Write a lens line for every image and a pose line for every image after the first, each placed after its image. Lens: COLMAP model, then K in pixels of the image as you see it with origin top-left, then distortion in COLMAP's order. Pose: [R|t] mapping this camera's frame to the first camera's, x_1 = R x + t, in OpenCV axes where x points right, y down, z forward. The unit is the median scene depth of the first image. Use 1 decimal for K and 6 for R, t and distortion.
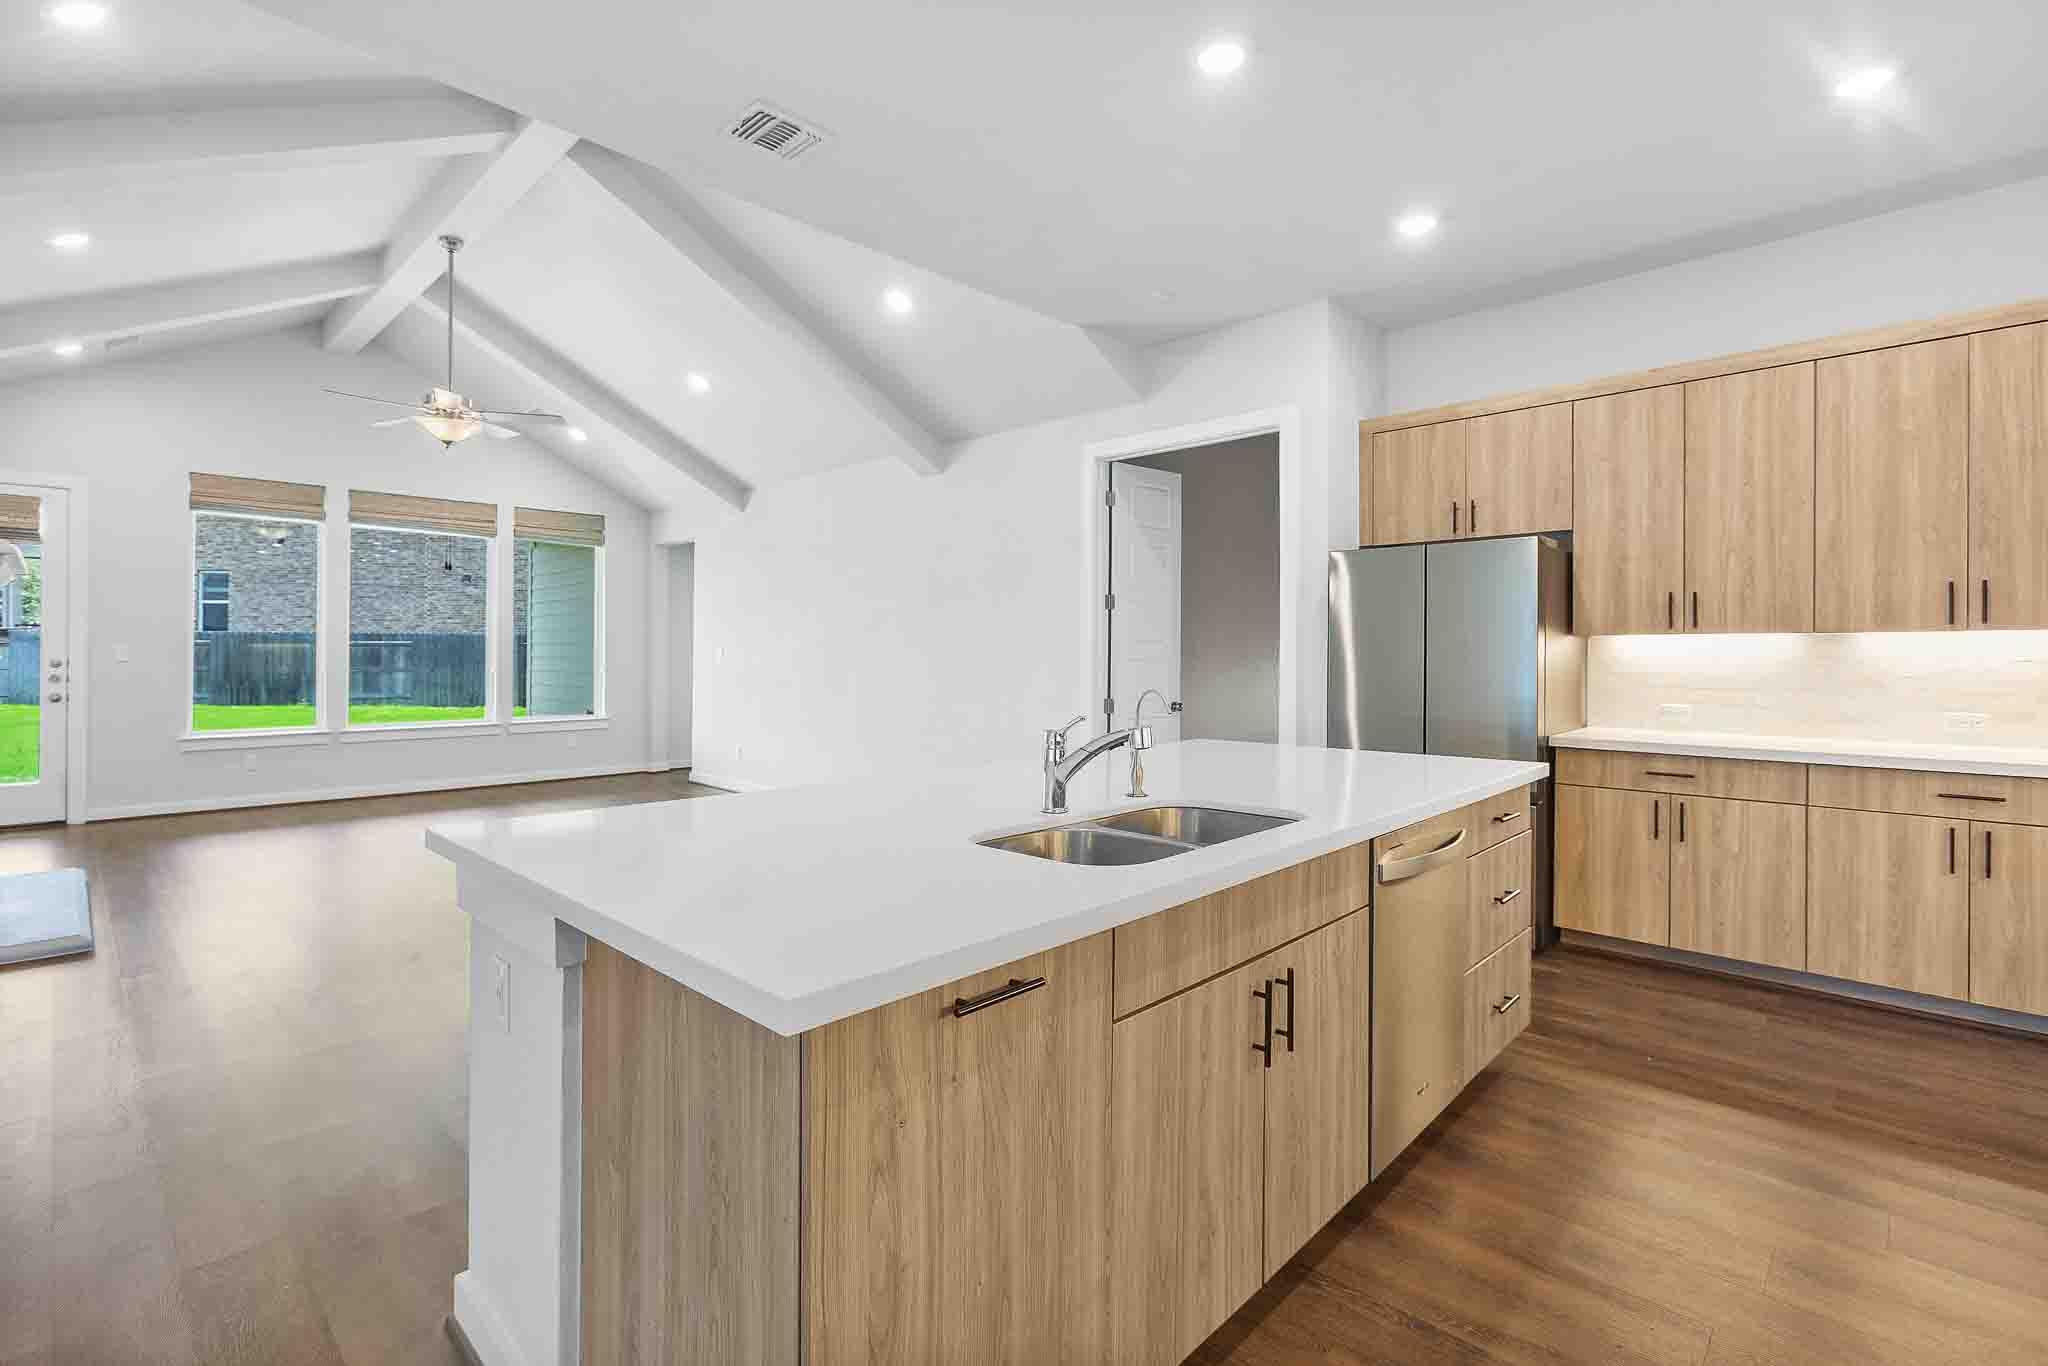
lens RADIAL K [[937.4, 0, 1011.8], [0, 937.4, 659.6], [0, 0, 1]] dist [-0.011986, 0.005203]
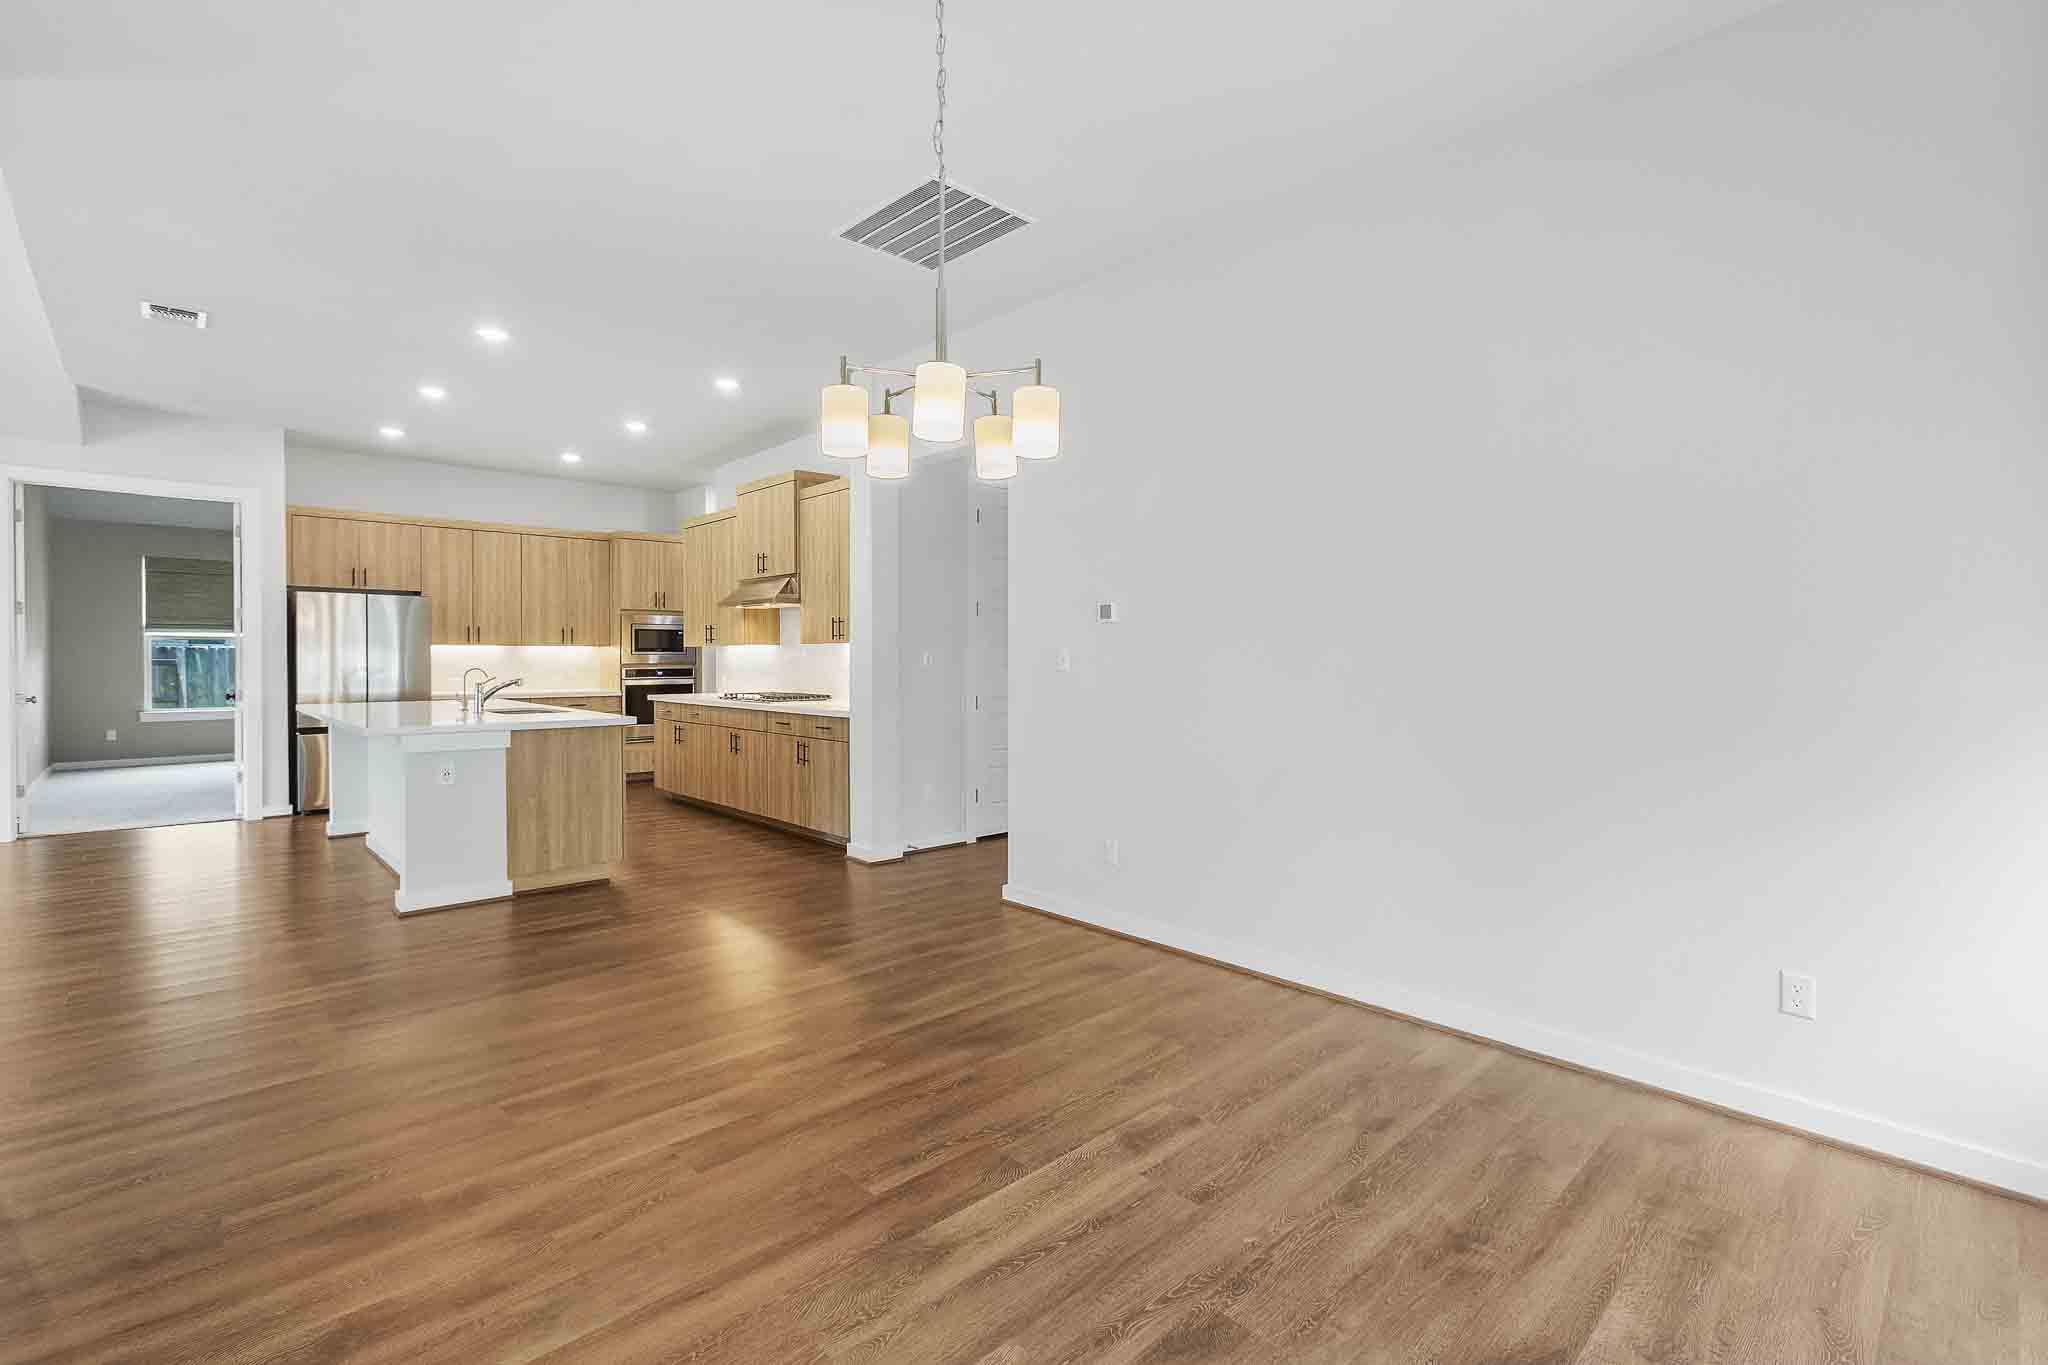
lens RADIAL K [[937.4, 0, 1011.5], [0, 937.4, 667.5], [0, 0, 1]] dist [-0.011986, 0.005203]
pose [[0.051761, -0.007243, 0.998633, -1.333435], [-0.000576, 0.999973, 0.007283, 0.009015], [-0.998659, -0.000952, 0.051756, -0.358714]]
